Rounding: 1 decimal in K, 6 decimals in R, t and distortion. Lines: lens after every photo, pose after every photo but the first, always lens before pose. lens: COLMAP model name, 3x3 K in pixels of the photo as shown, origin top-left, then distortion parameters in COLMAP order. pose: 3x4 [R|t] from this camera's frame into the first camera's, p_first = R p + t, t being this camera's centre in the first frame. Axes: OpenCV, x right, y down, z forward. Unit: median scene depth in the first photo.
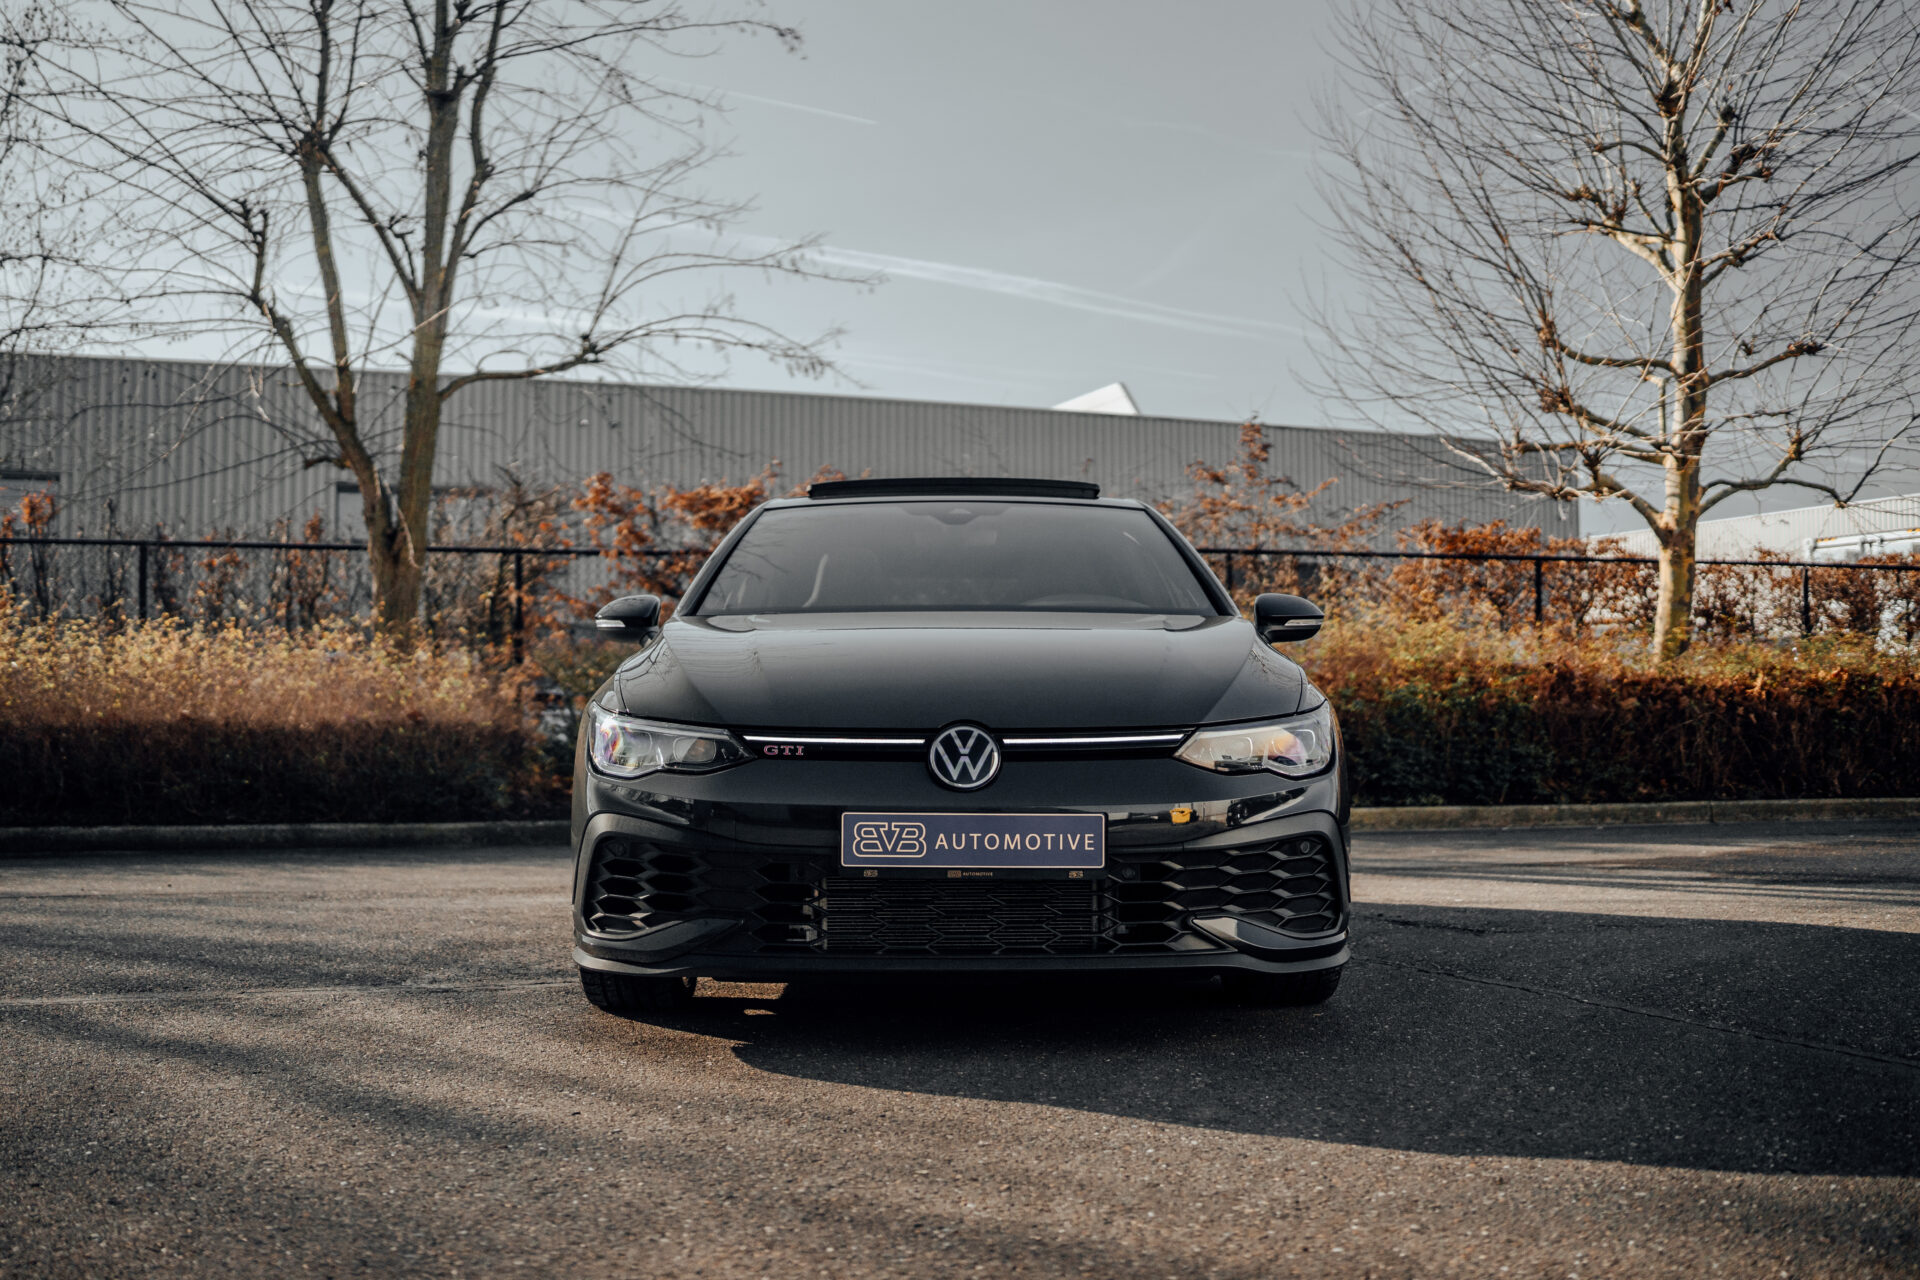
lens RADIAL K [[1864.2, 0, 963.6], [0, 1864.2, 638.1], [0, 0, 1]] dist [-0.187512, 0.222073]
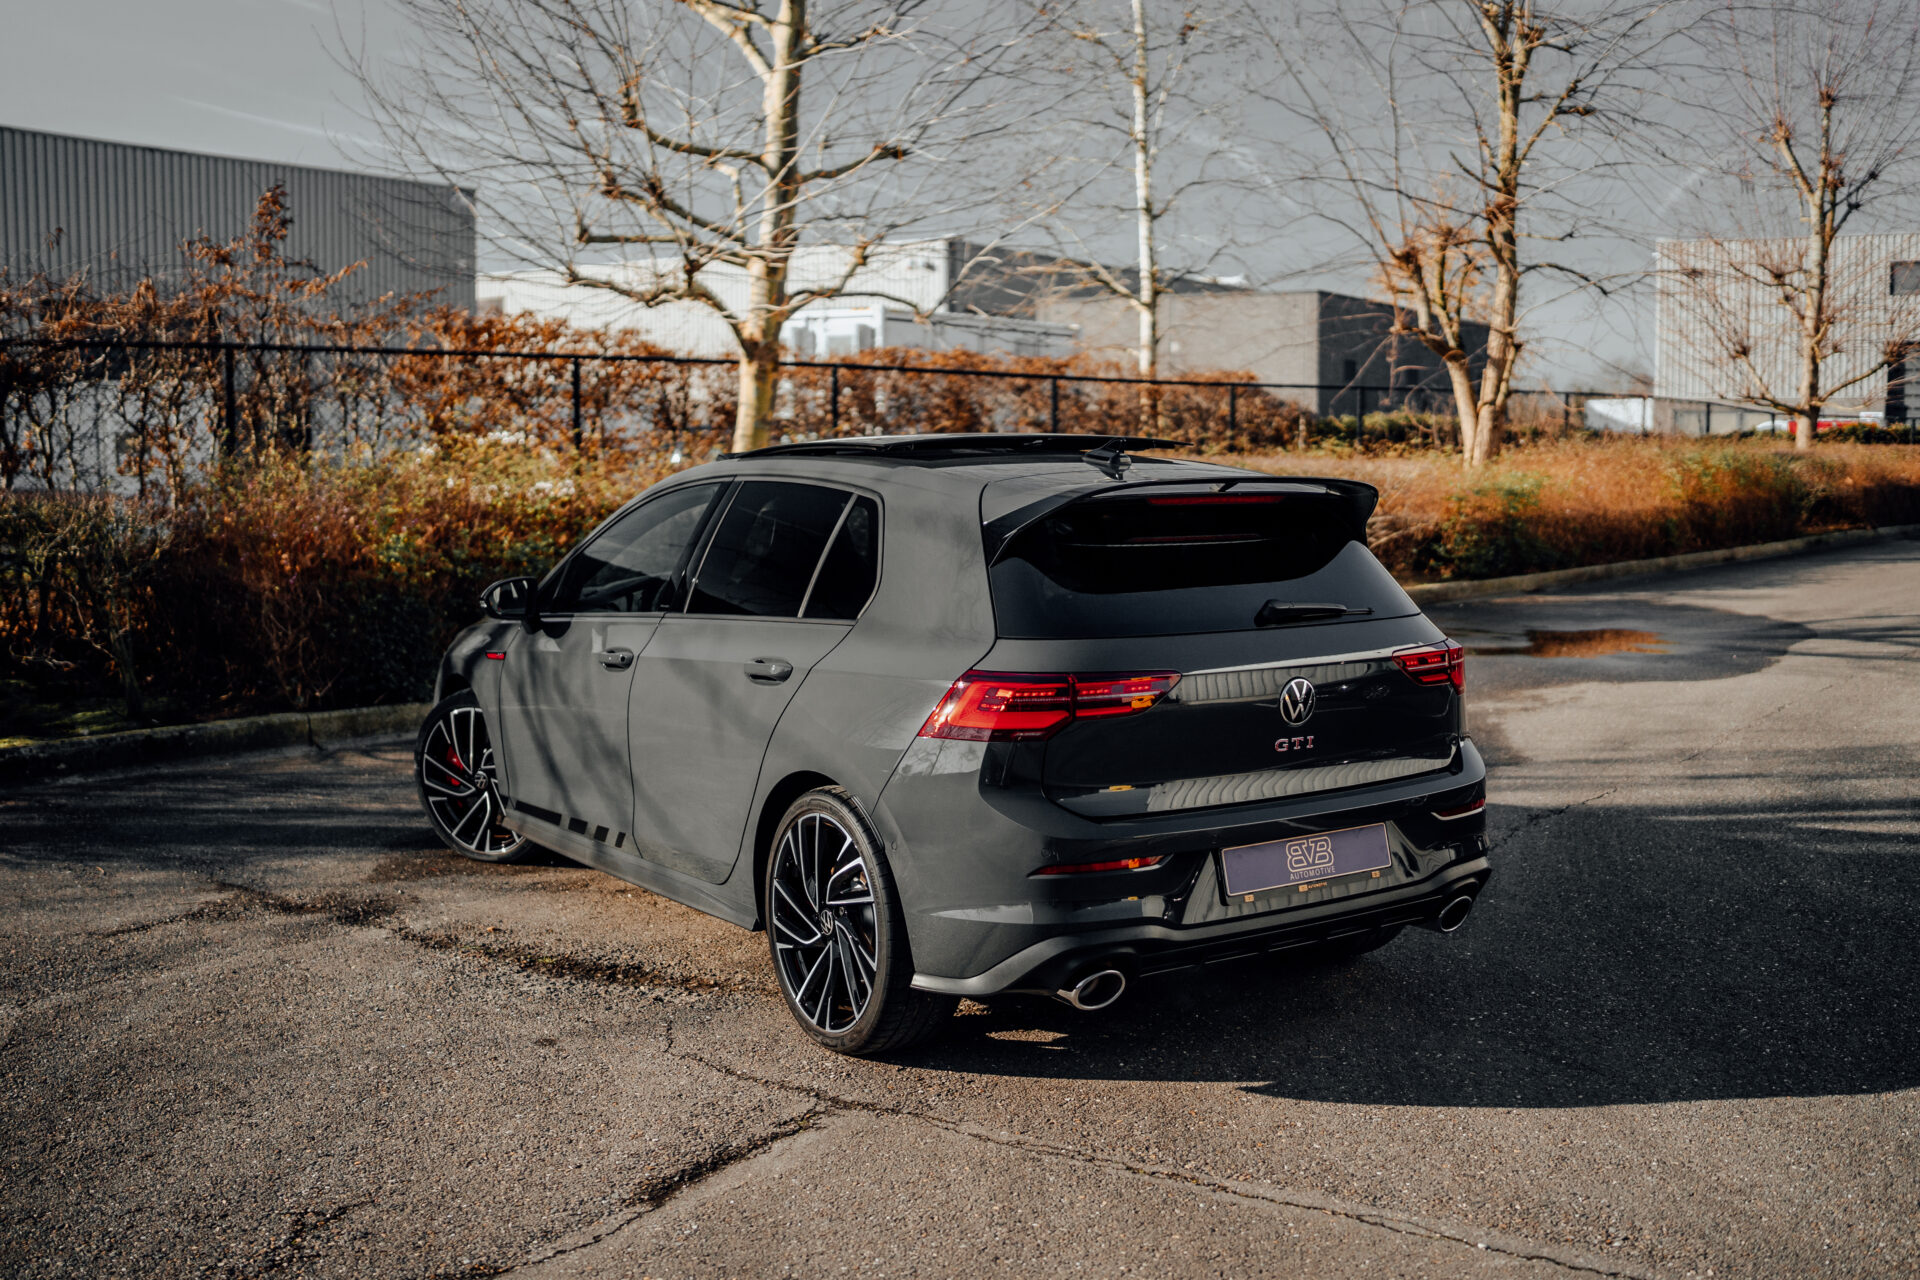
lens RADIAL K [[1895.6, 0, 1006.8], [0, 1895.6, 611.4], [0, 0, 1]] dist [-0.194087, 0.229155]
pose [[0.803281, -0.051730, 0.593350, -0.086496], [-0.026871, 0.992059, 0.122869, -0.050097], [-0.594994, -0.114643, 0.795512, 0.179120]]
